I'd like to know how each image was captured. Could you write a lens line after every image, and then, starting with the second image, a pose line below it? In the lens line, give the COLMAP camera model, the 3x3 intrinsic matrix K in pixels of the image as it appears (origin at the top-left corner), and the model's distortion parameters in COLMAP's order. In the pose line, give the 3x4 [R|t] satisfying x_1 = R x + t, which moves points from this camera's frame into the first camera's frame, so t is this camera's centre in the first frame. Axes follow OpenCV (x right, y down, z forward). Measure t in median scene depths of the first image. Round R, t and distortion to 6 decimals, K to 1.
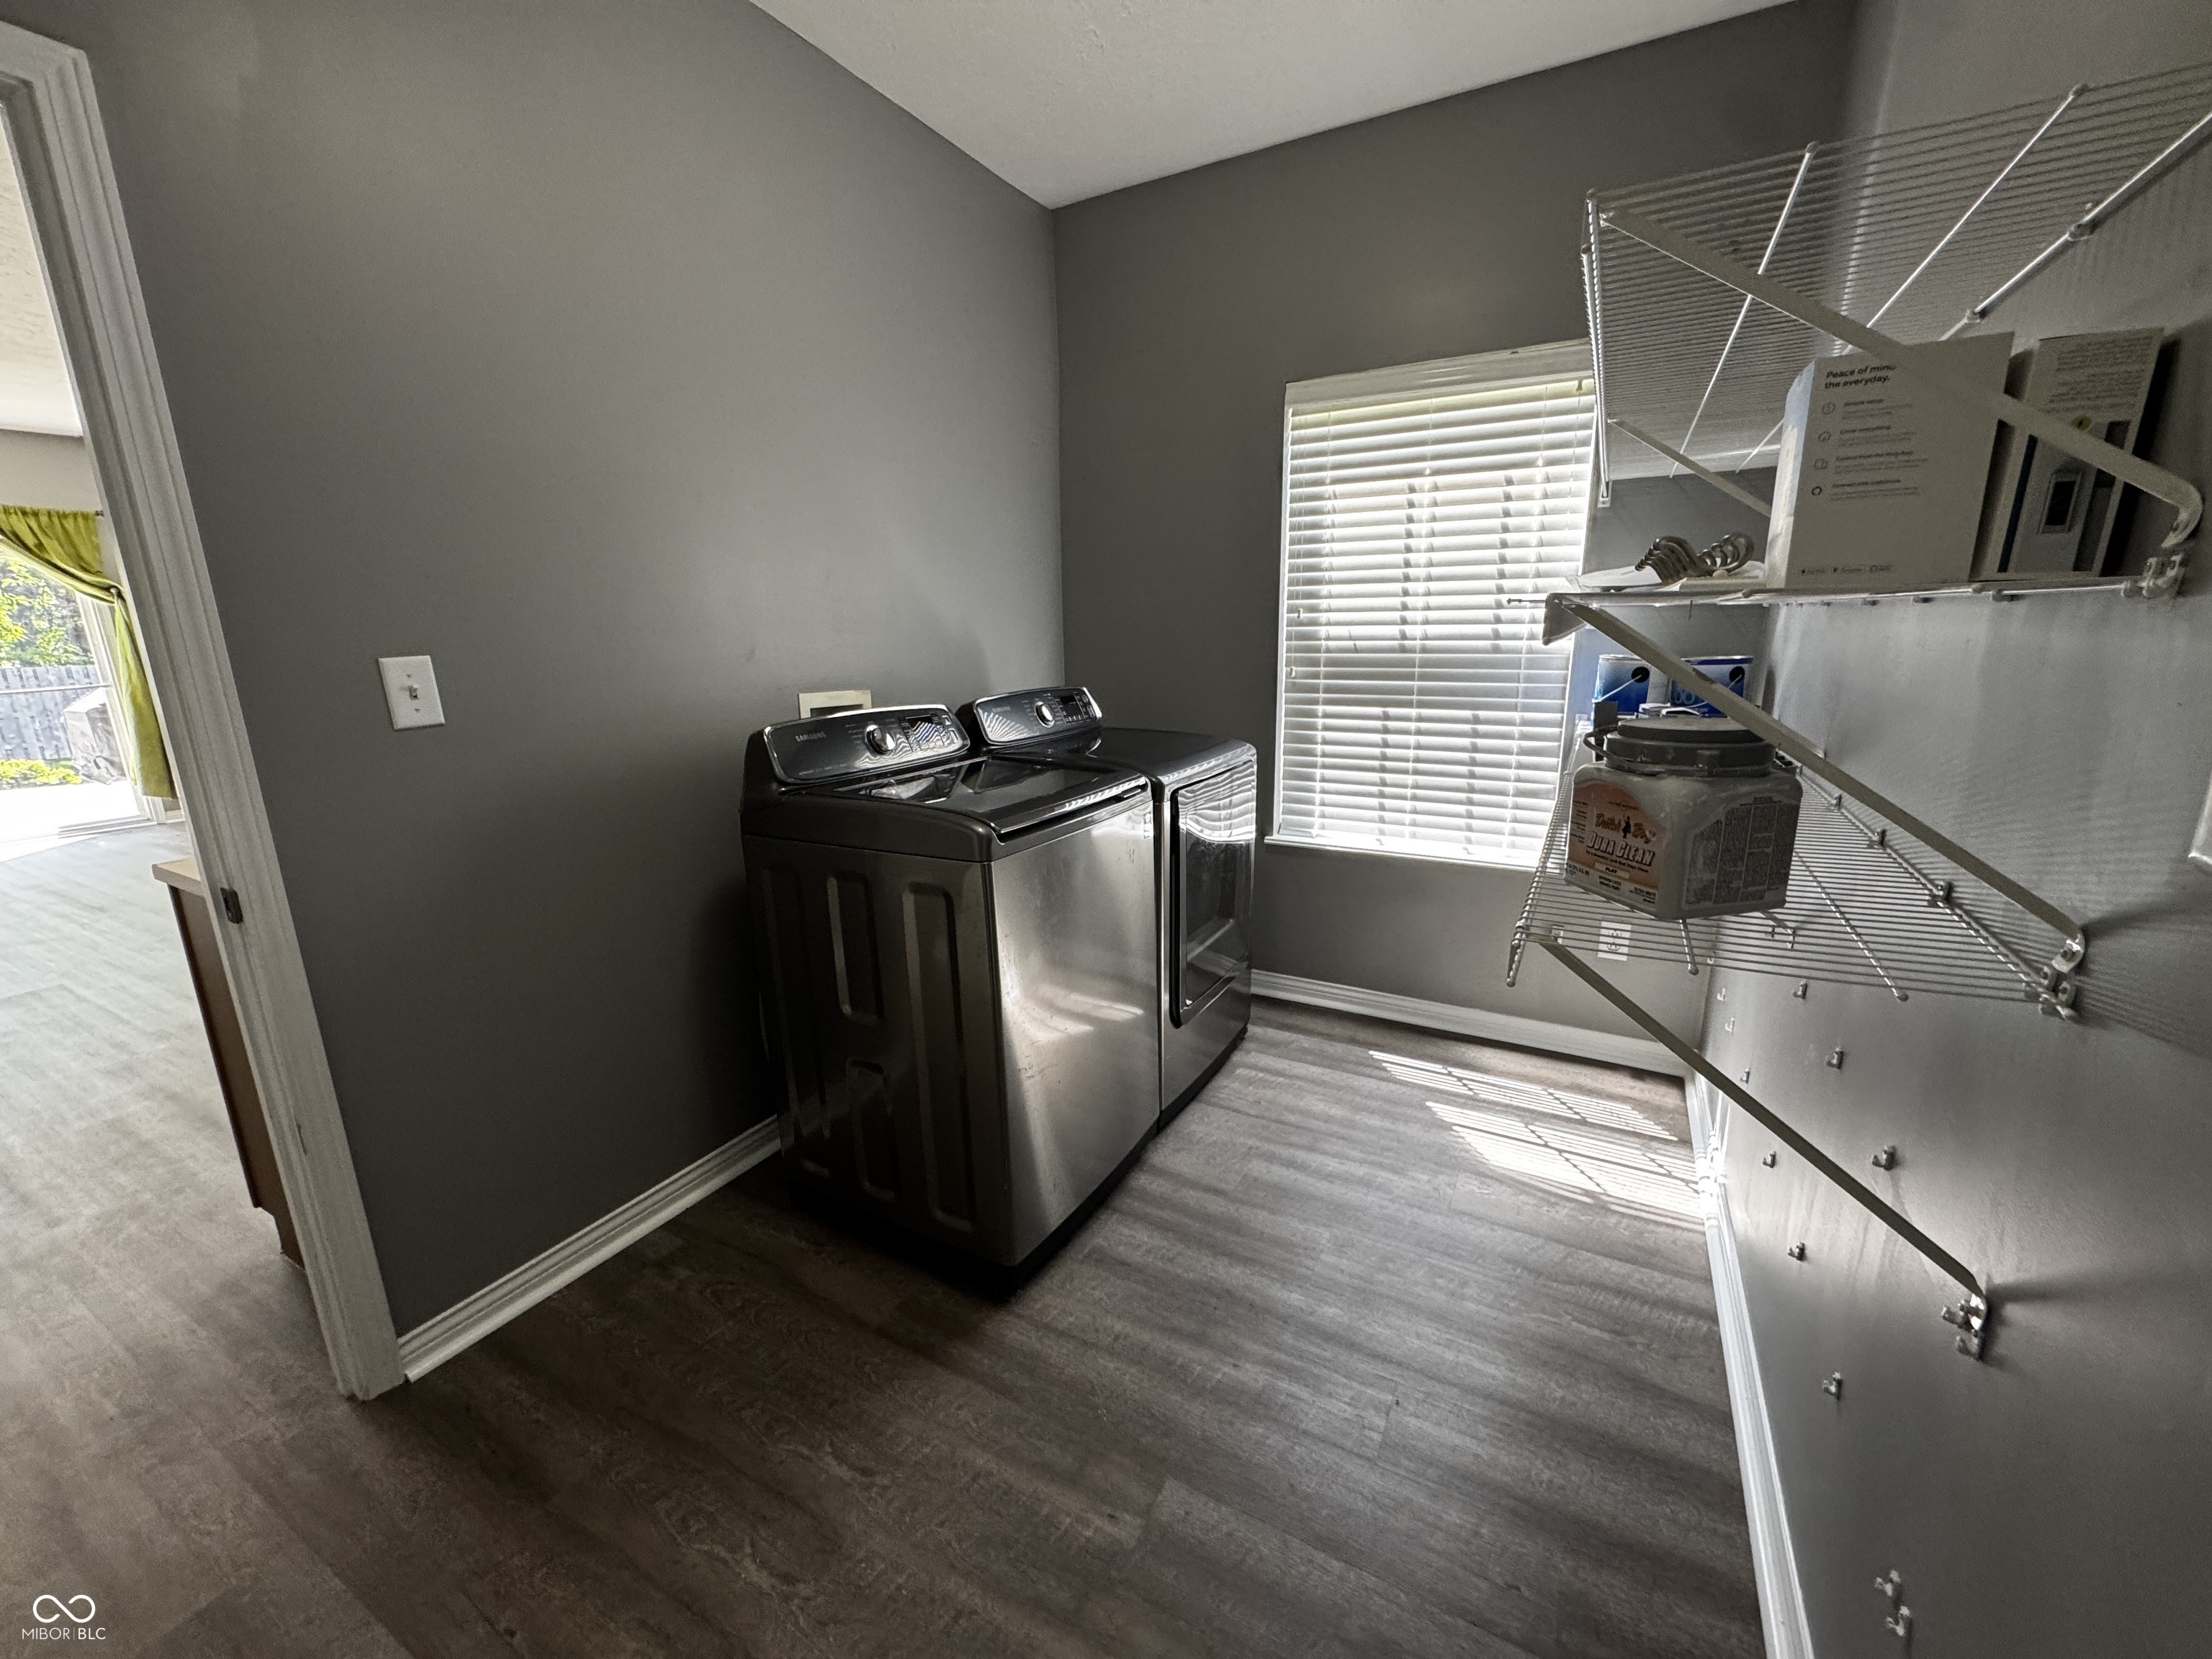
lens RADIAL K [[881.9, 0, 1111.3], [0, 881.9, 824.4], [0, 0, 1]] dist [0.000430, -0.000039]
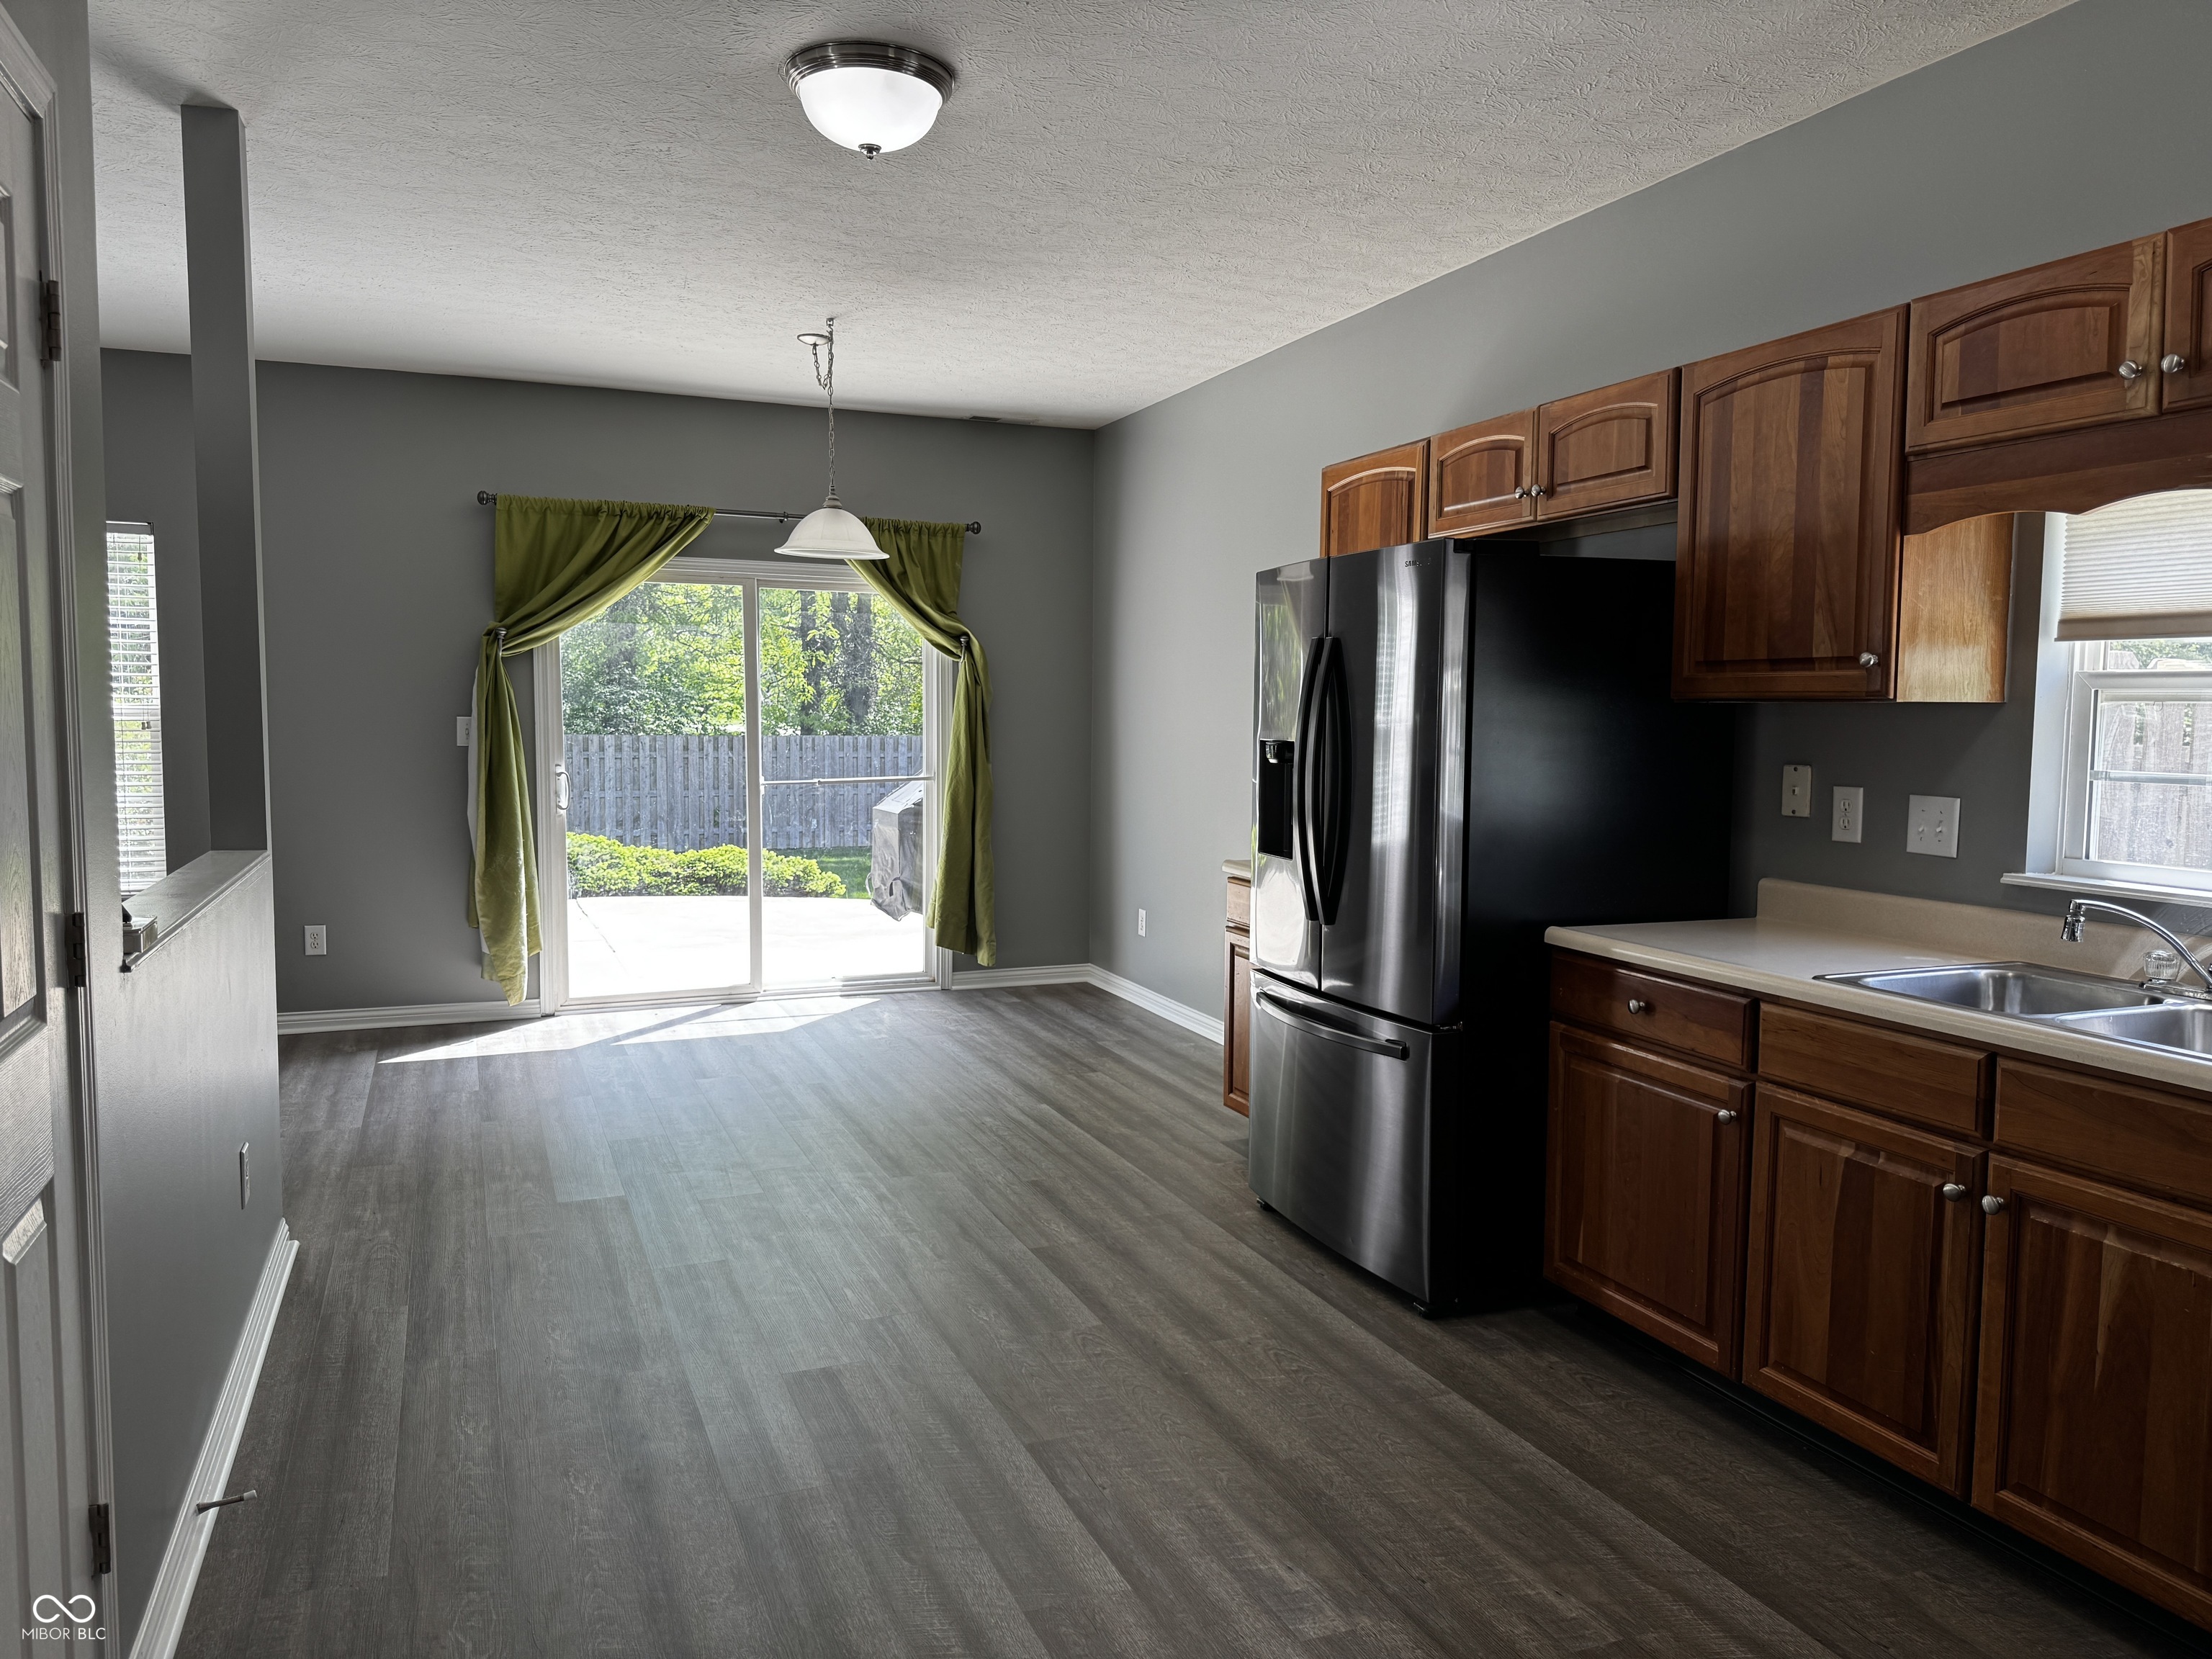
lens RADIAL K [[1570.0, 0, 1109.2], [0, 1570.0, 826.6], [0, 0, 1]] dist [0.080202, -0.013126]
pose [[0.777491, 0.074347, -0.624484, -0.290648], [-0.164747, 0.982389, -0.088154, -0.039204], [0.606932, 0.171421, 0.776047, 0.168021]]
